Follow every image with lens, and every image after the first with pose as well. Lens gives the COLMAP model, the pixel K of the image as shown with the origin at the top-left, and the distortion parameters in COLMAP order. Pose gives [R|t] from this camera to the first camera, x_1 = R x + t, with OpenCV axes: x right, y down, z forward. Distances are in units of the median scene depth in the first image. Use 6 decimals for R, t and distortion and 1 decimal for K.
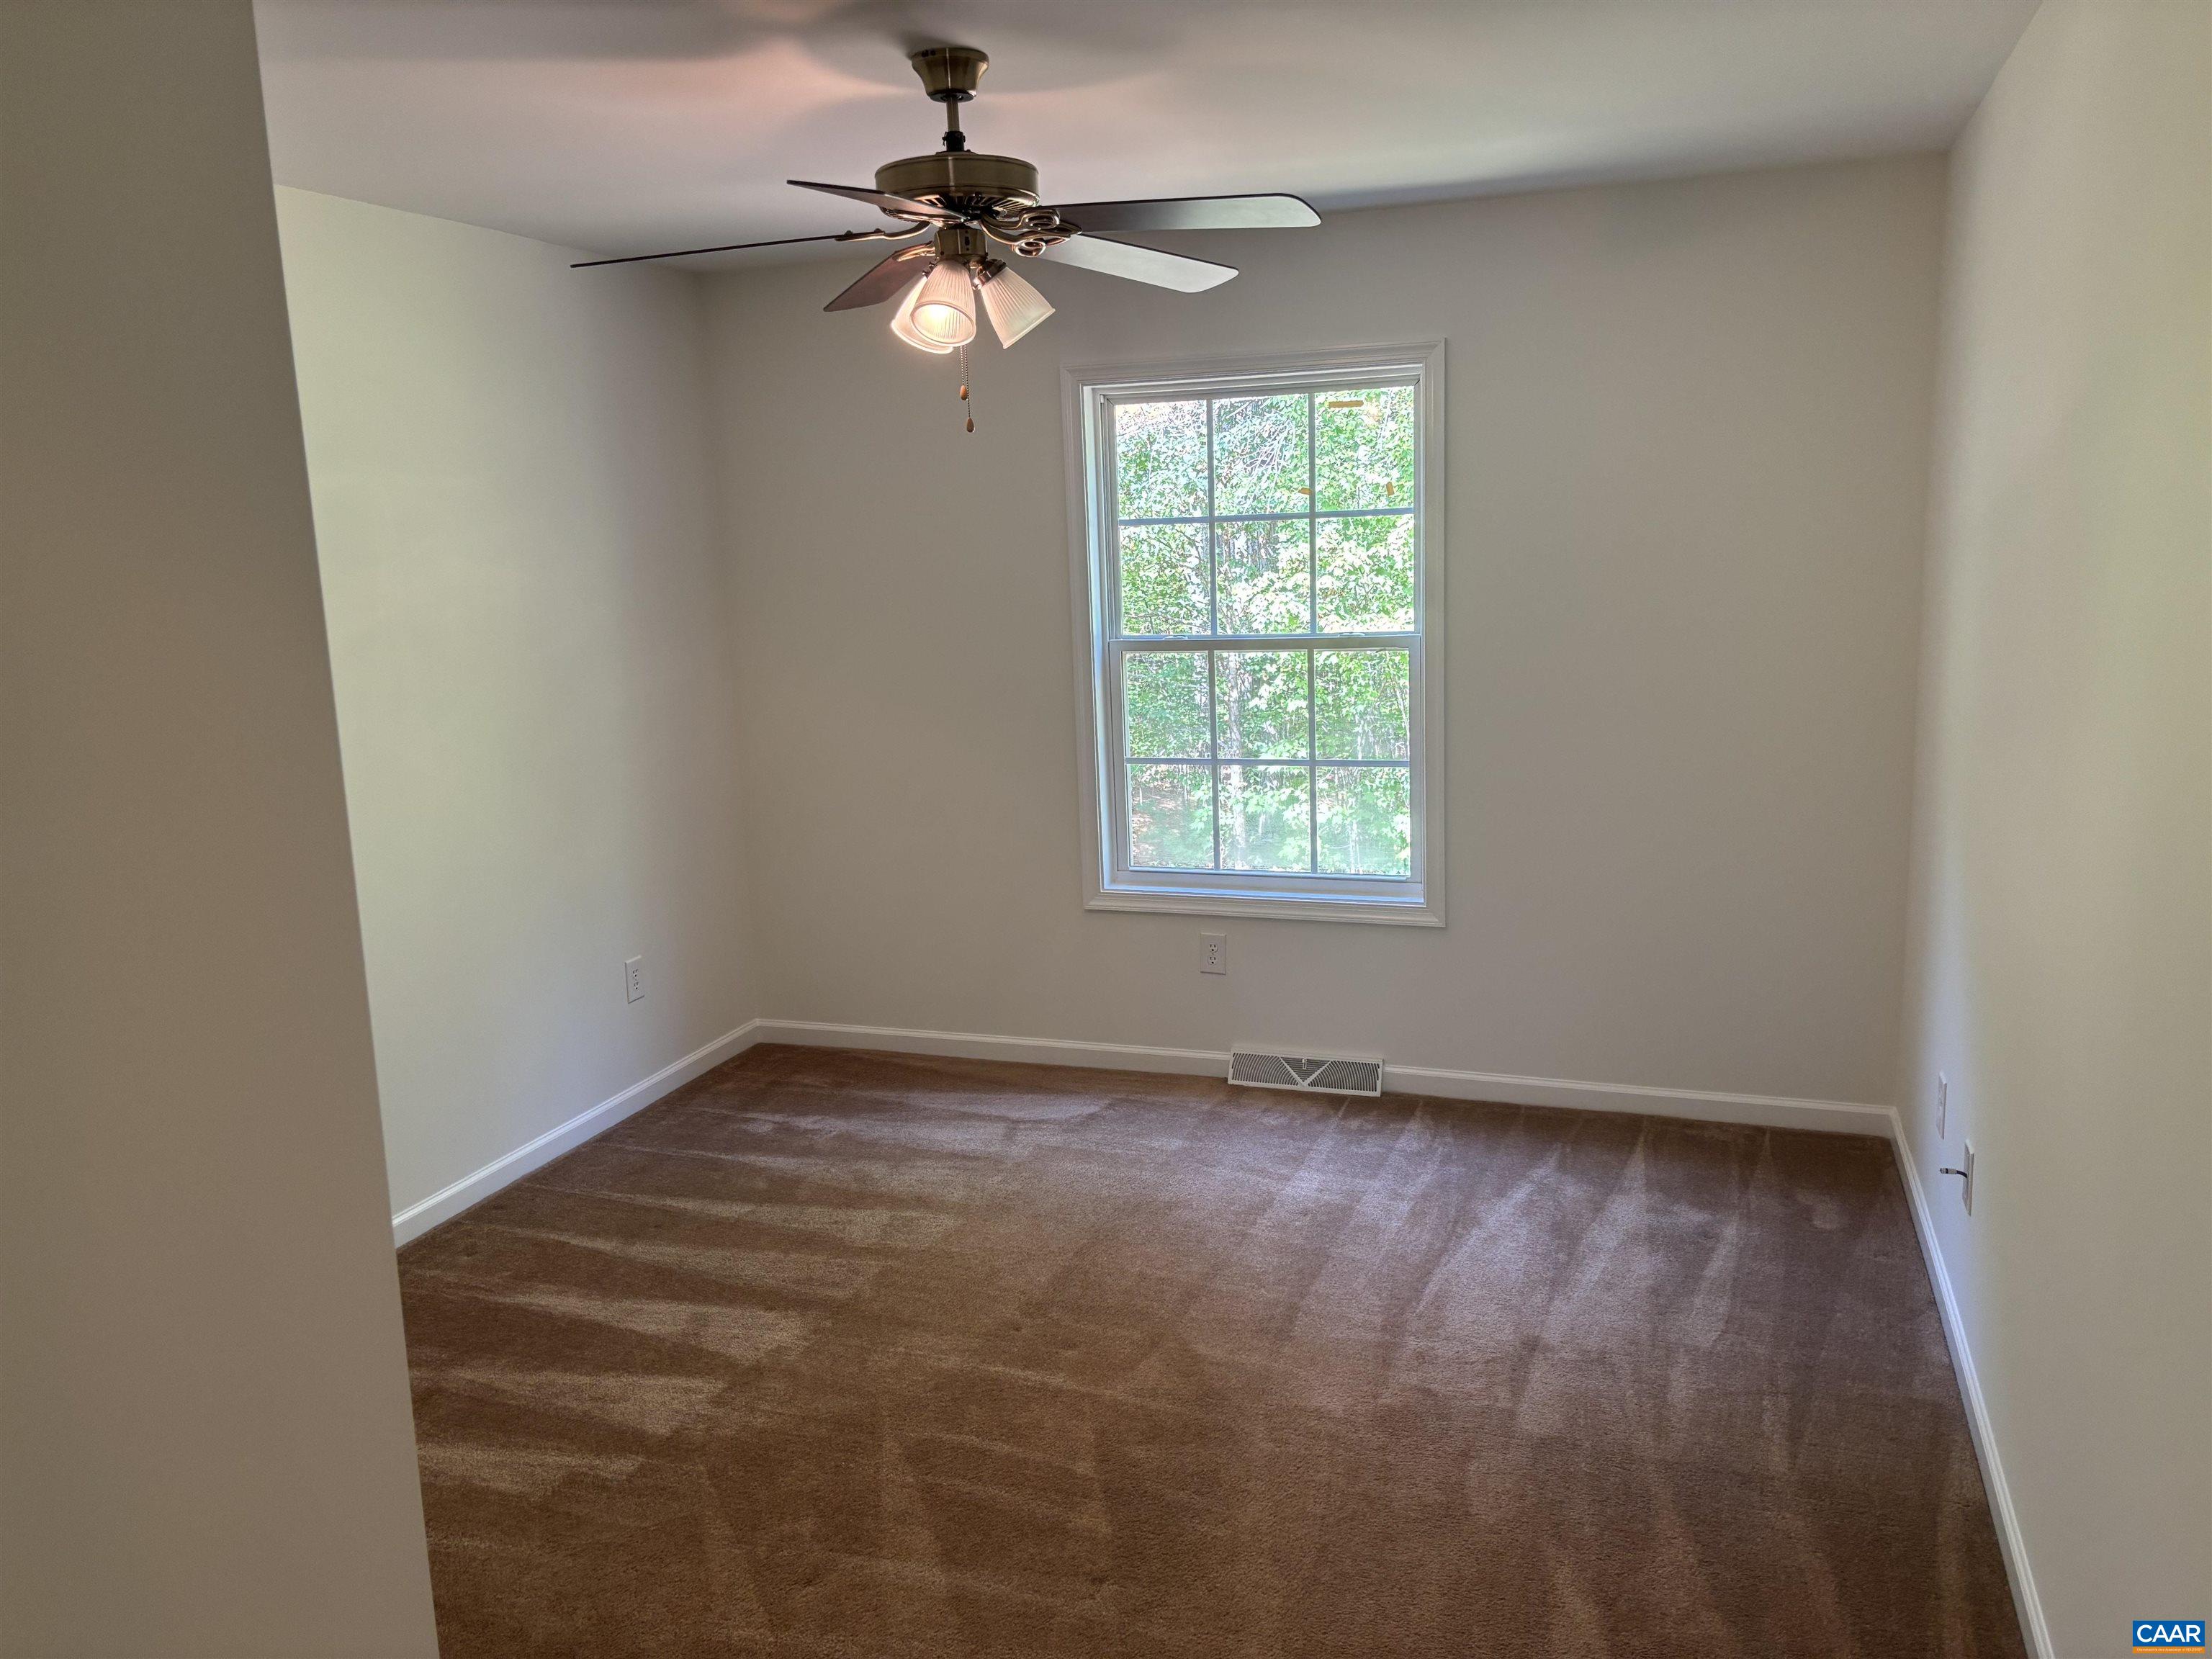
lens RADIAL K [[1641.2, 0, 1106.0], [0, 1641.2, 829.5], [0, 0, 1]] dist [0.008566, 0.001310]
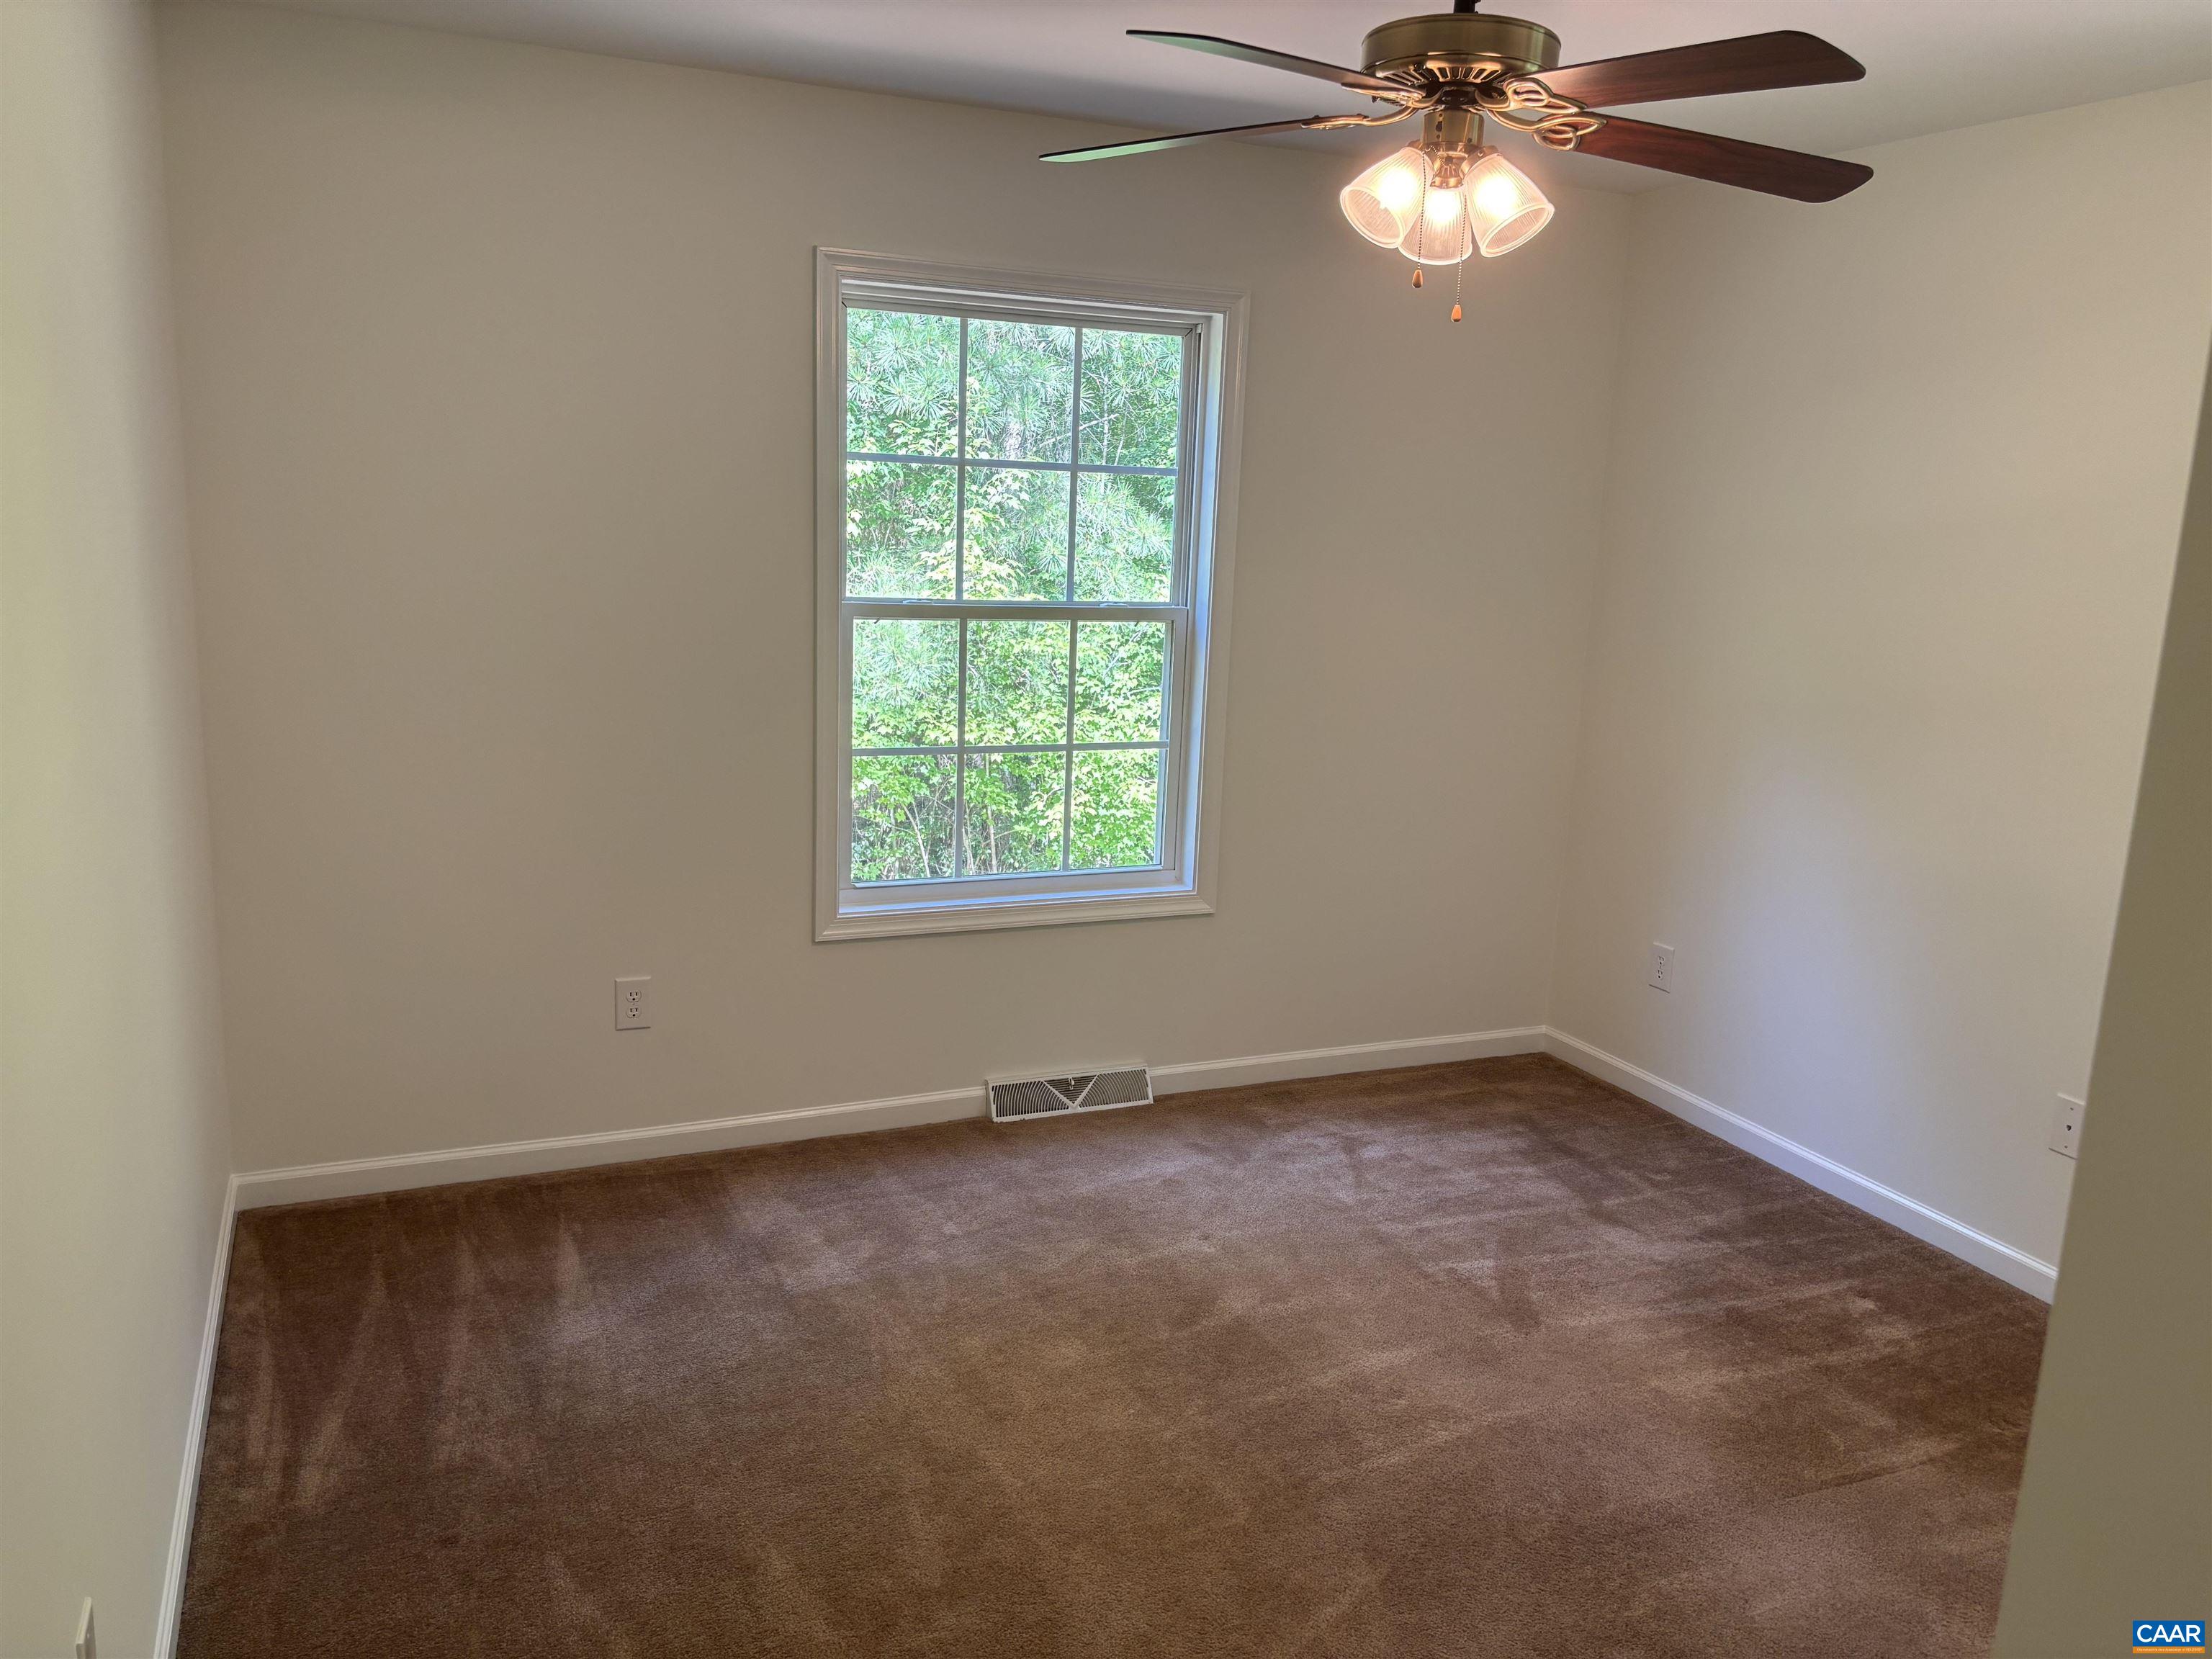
lens RADIAL K [[1689.6, 0, 1107.2], [0, 1689.6, 817.2], [0, 0, 1]] dist [0.032895, 0.002472]
pose [[0.713834, -0.064363, 0.697351, -0.499340], [0.060837, 0.997702, 0.029810, -0.028233], [-0.697667, 0.021145, 0.716110, 0.325284]]
